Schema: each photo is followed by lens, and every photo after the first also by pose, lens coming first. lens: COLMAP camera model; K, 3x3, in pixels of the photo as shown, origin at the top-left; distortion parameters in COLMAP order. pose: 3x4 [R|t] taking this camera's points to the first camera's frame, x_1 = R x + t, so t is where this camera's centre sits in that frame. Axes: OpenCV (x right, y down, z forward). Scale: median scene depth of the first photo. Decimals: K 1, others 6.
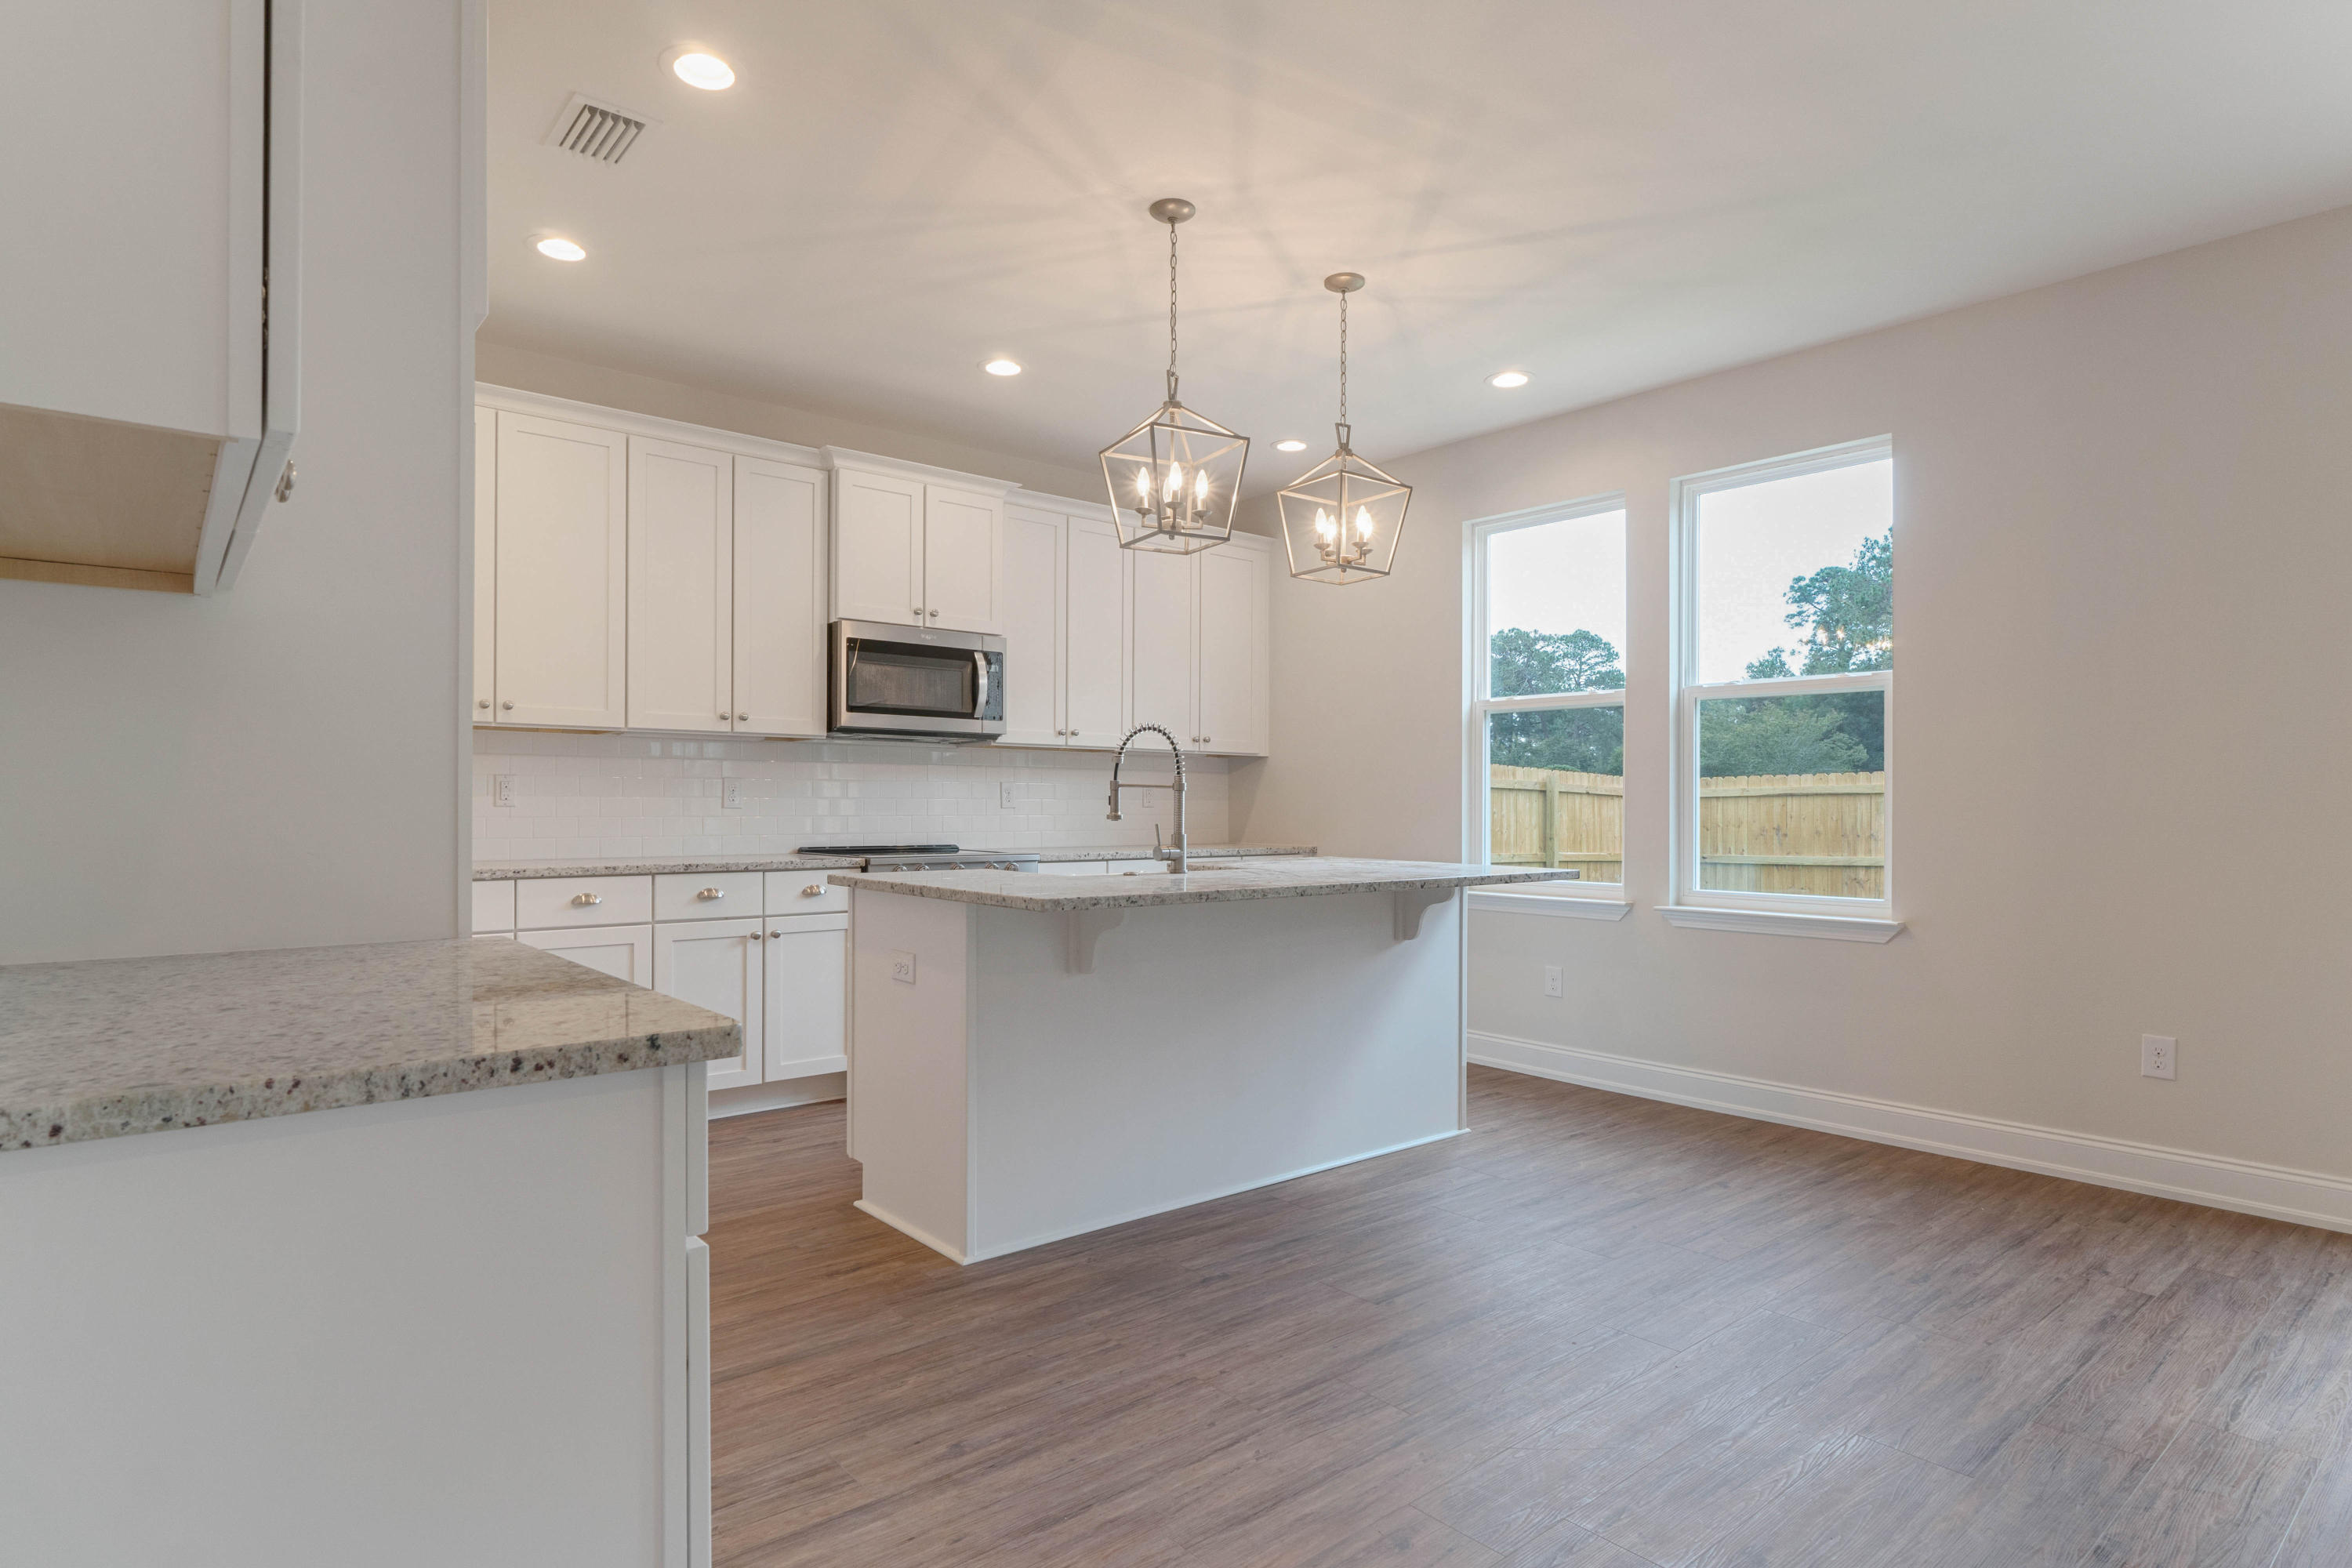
lens RADIAL K [[1233.8, 0, 1170.6], [0, 1233.8, 803.0], [0, 0, 1]] dist [-0.002171, -0.001045]
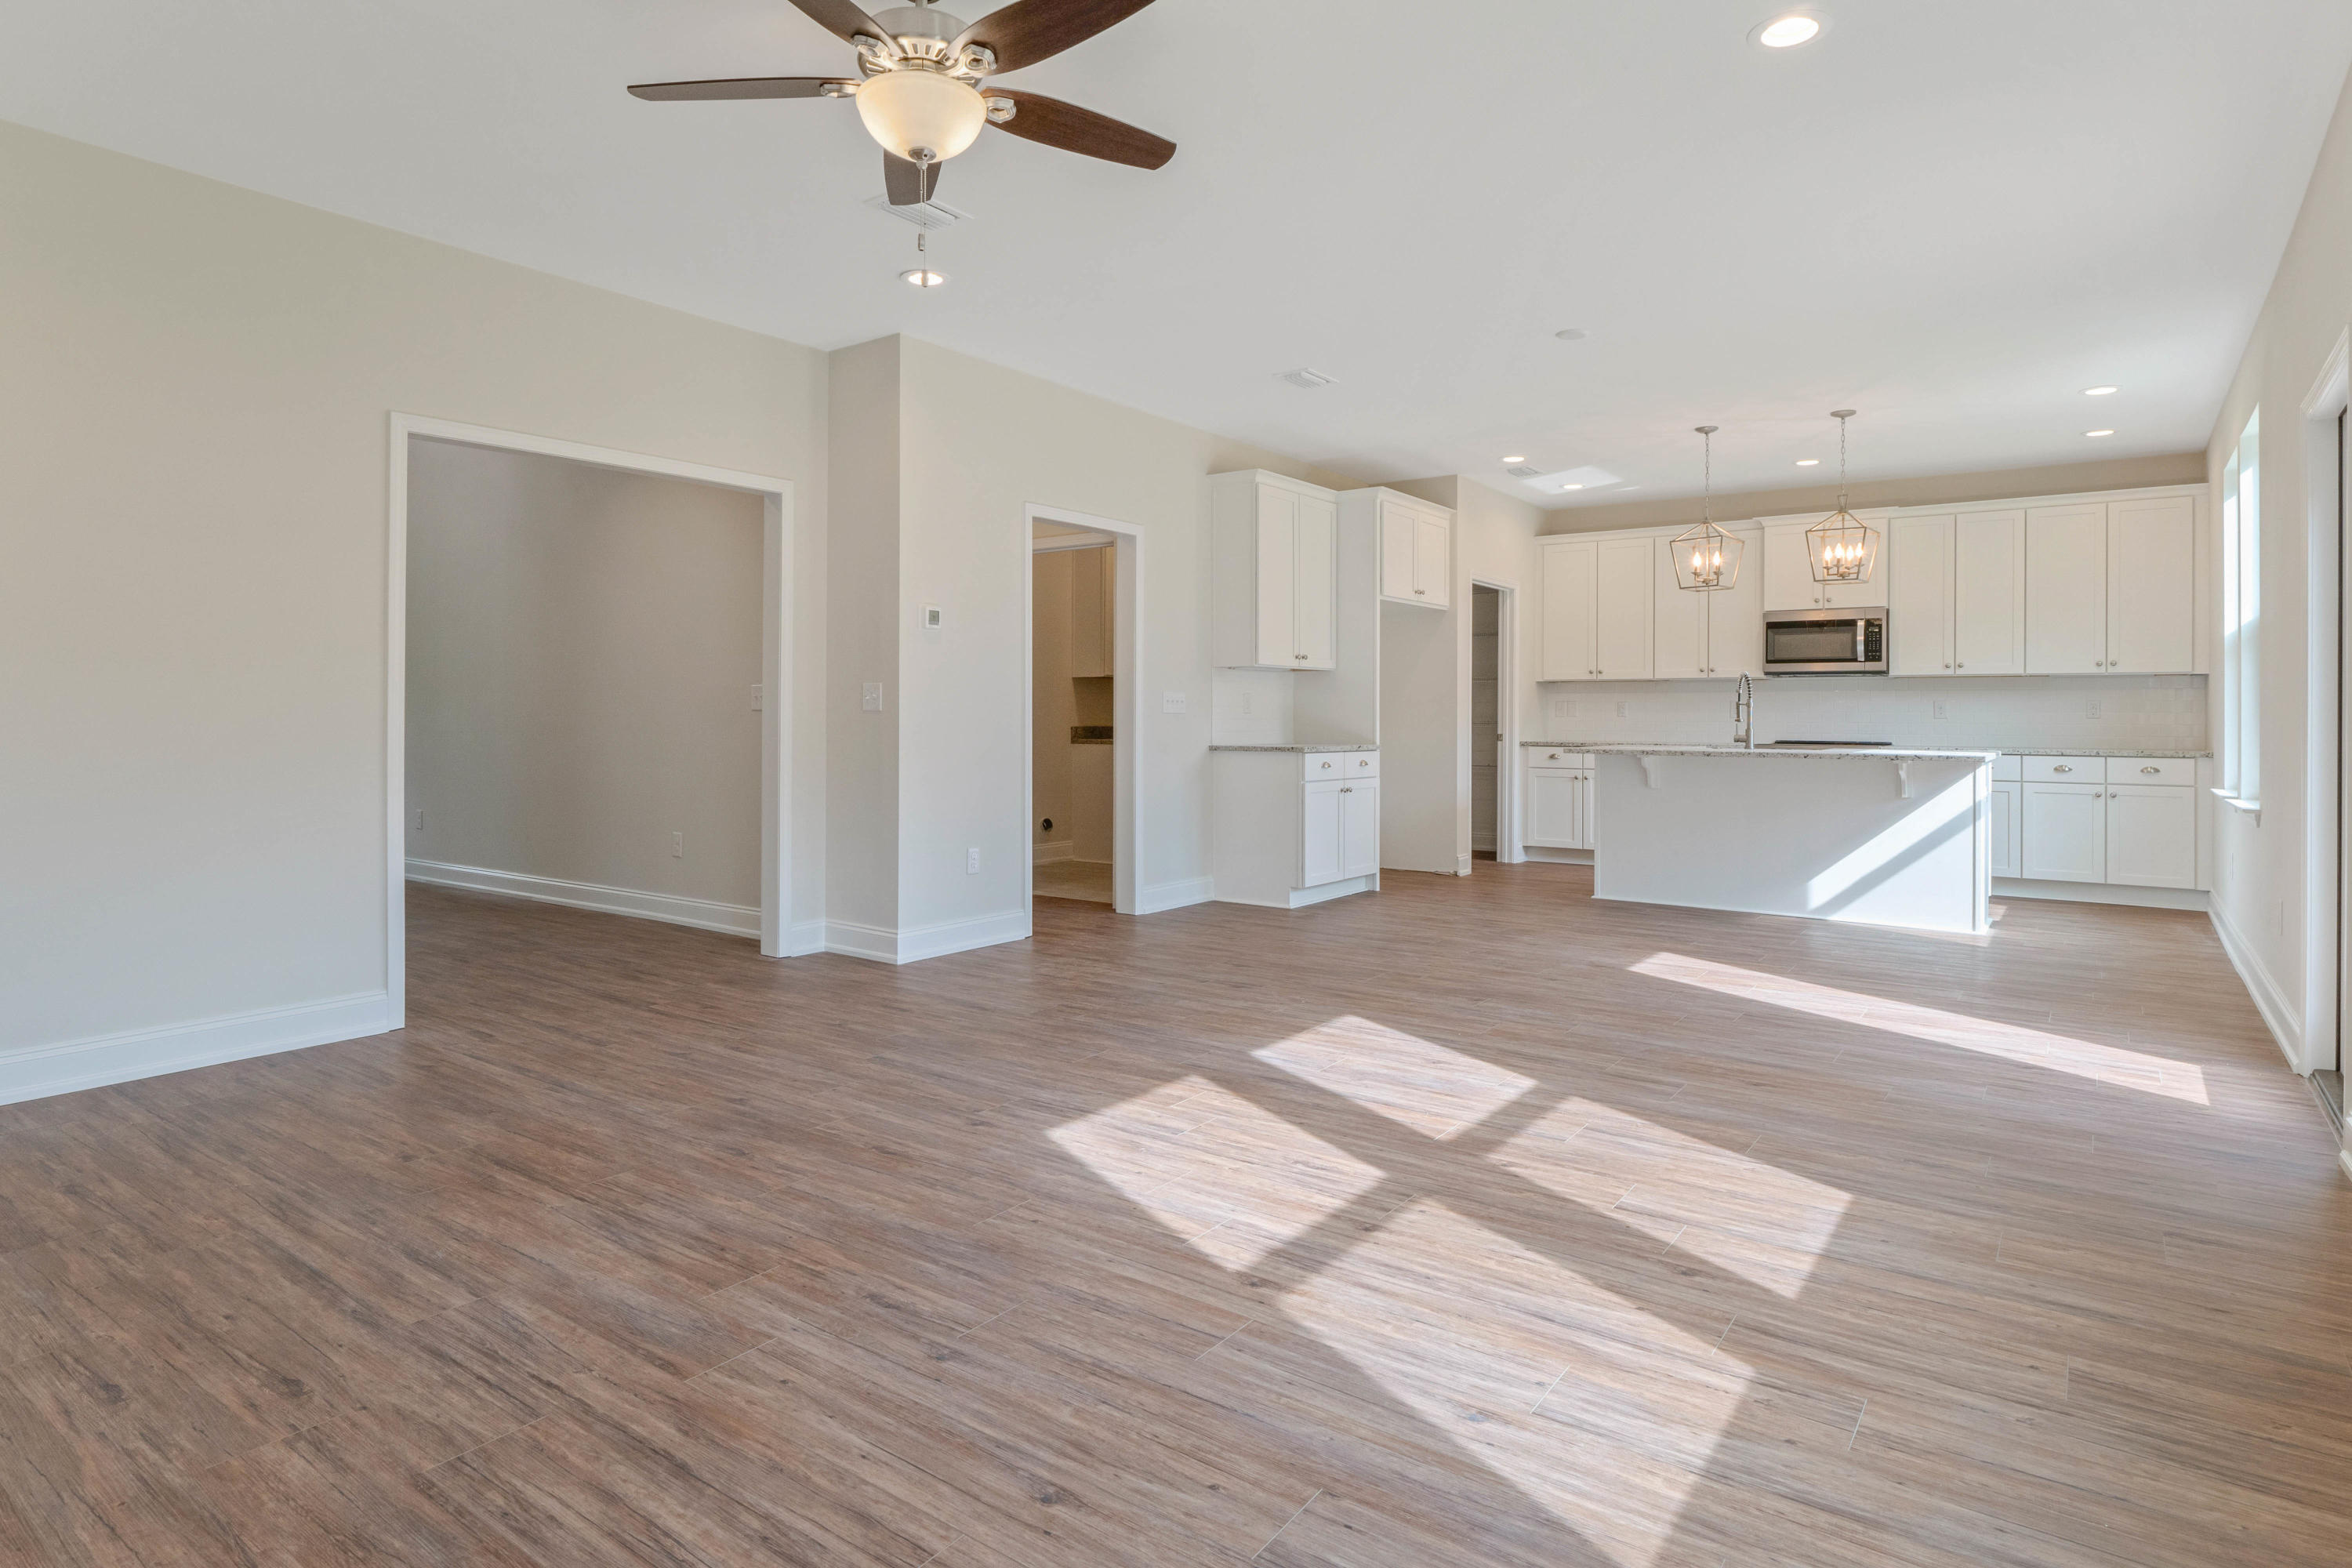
lens RADIAL K [[1275.7, 0, 1180.8], [0, 1275.7, 718.6], [0, 0, 1]] dist [-0.004608, 0.000101]
pose [[0.241085, -0.000844, -0.970504, 1.550379], [-0.002259, 0.999996, -0.001431, 0.012052], [0.970501, 0.002537, 0.241082, -0.312747]]
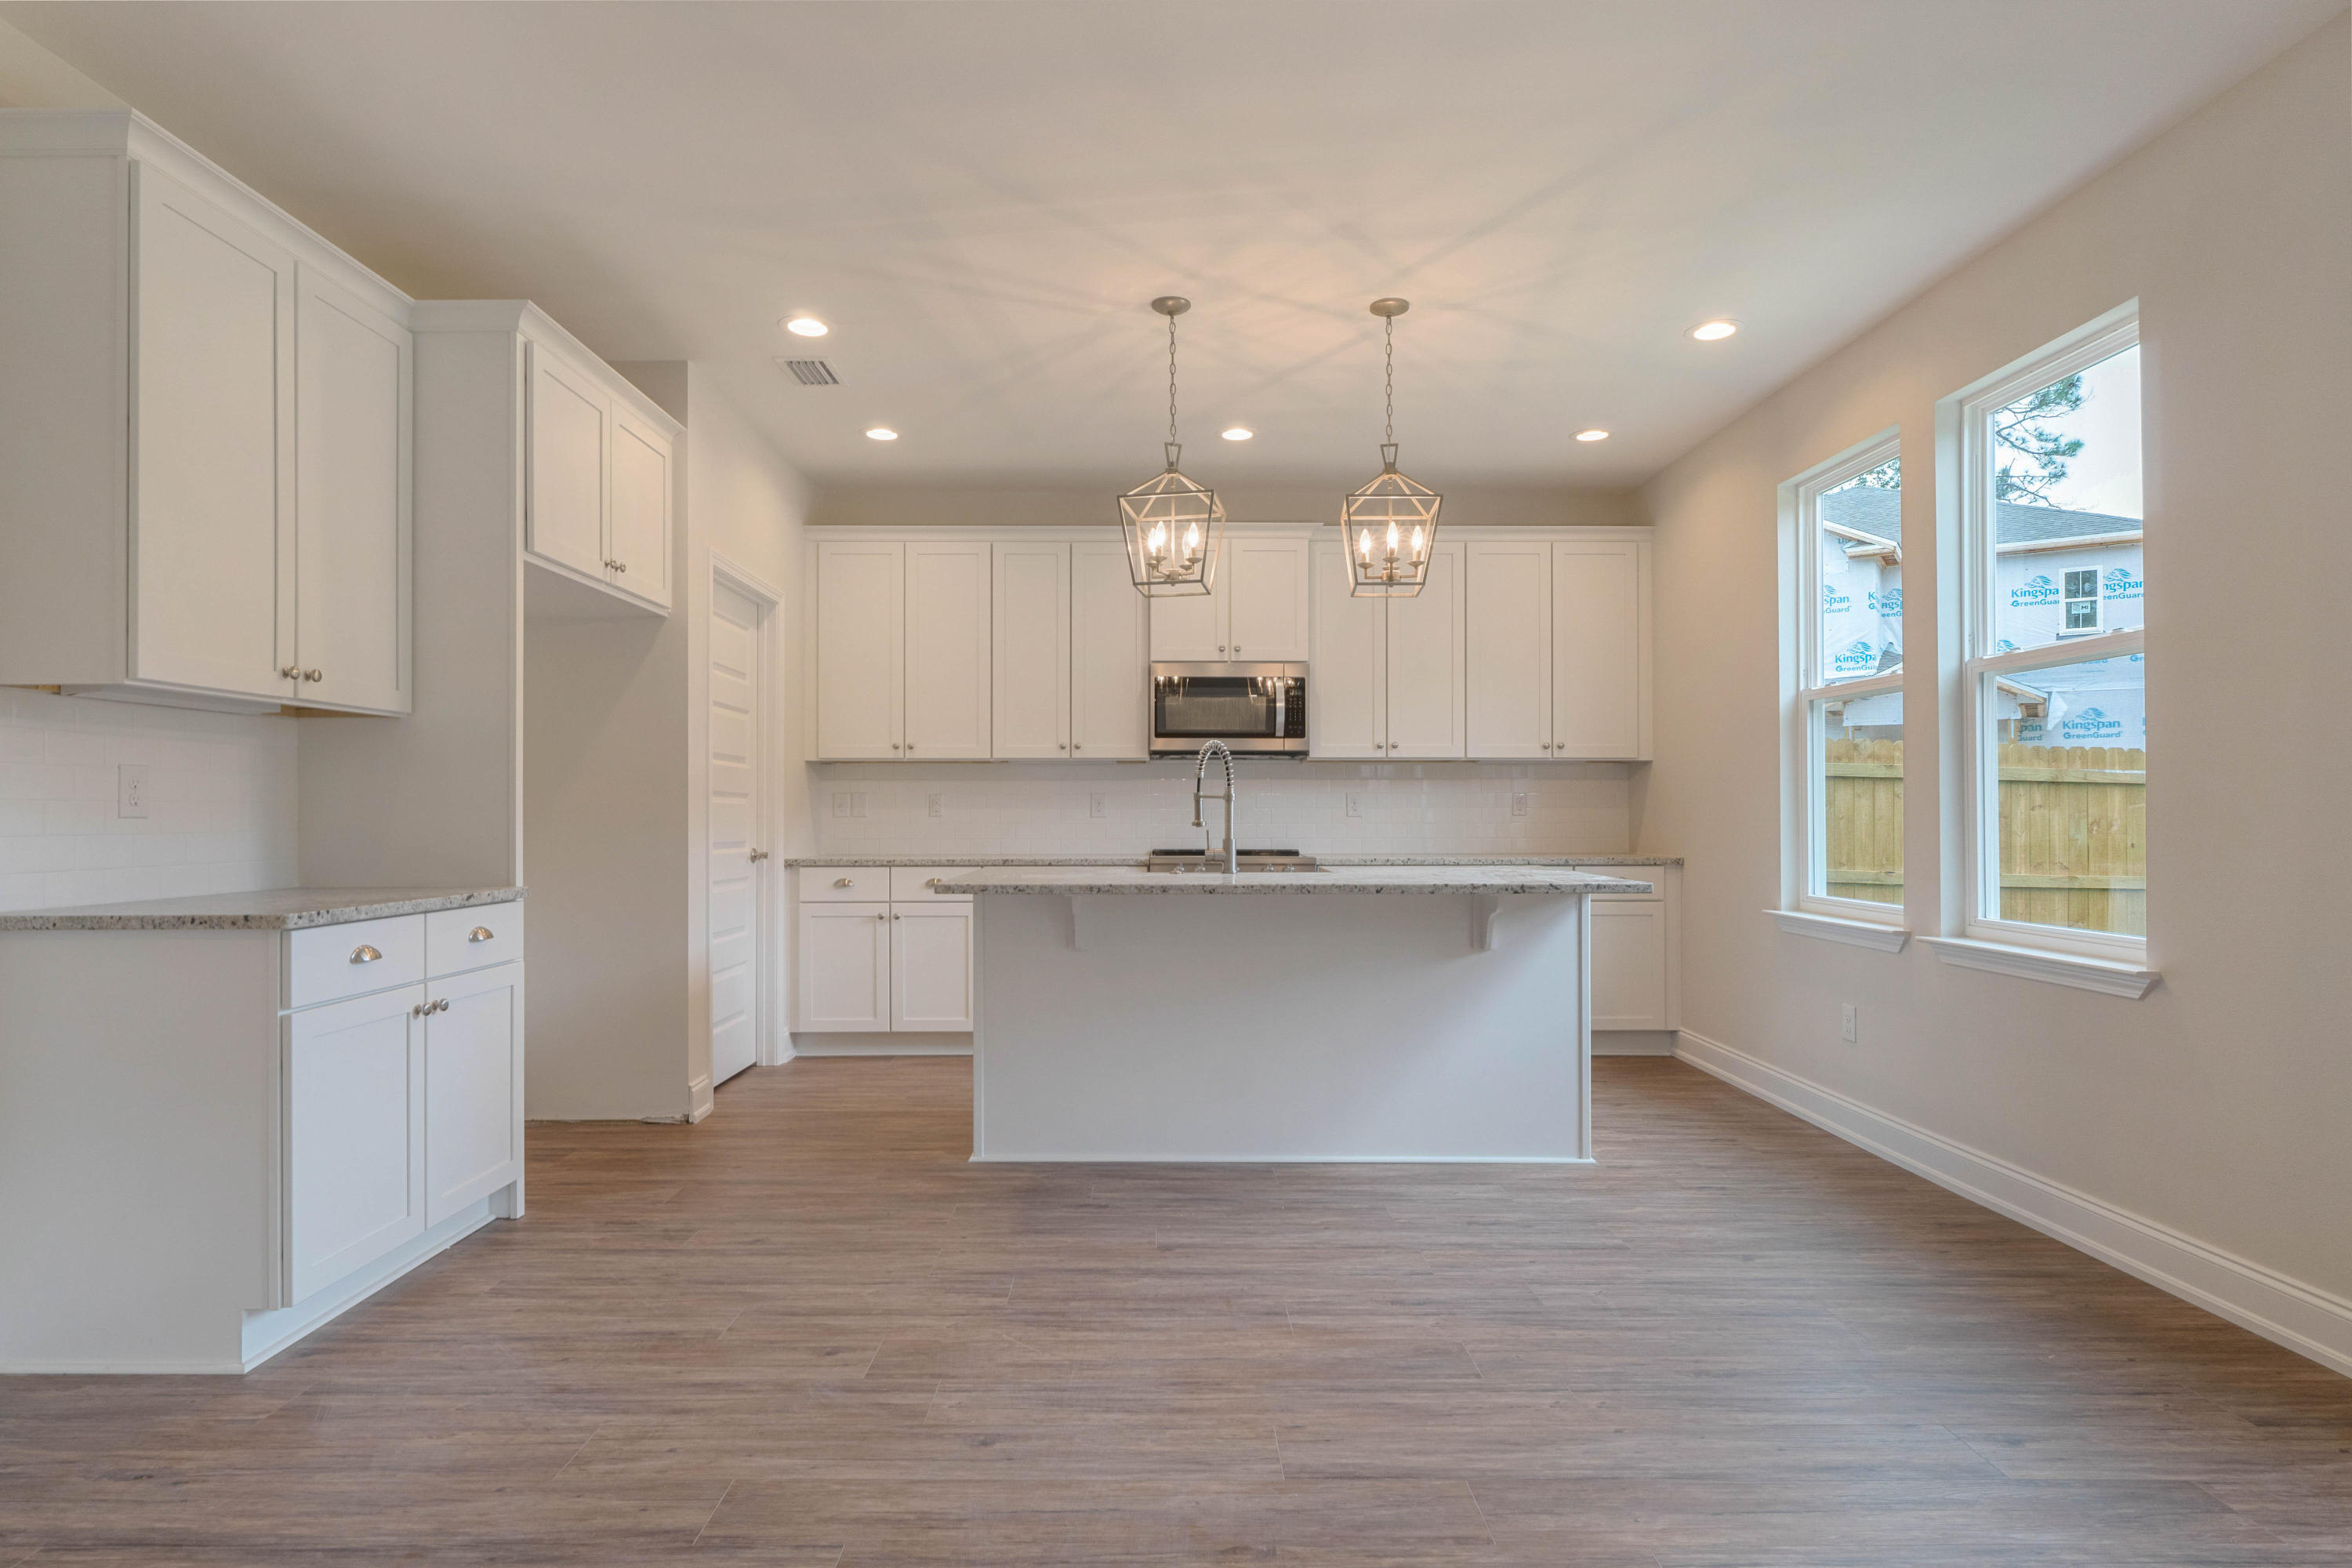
lens RADIAL K [[1233.8, 0, 1170.6], [0, 1233.8, 803.0], [0, 0, 1]] dist [-0.002171, -0.001045]
pose [[0.771816, -0.009890, -0.635769, 0.612709], [0.005119, 0.999943, -0.009341, 0.002141], [0.635825, 0.003955, 0.771823, 0.081495]]
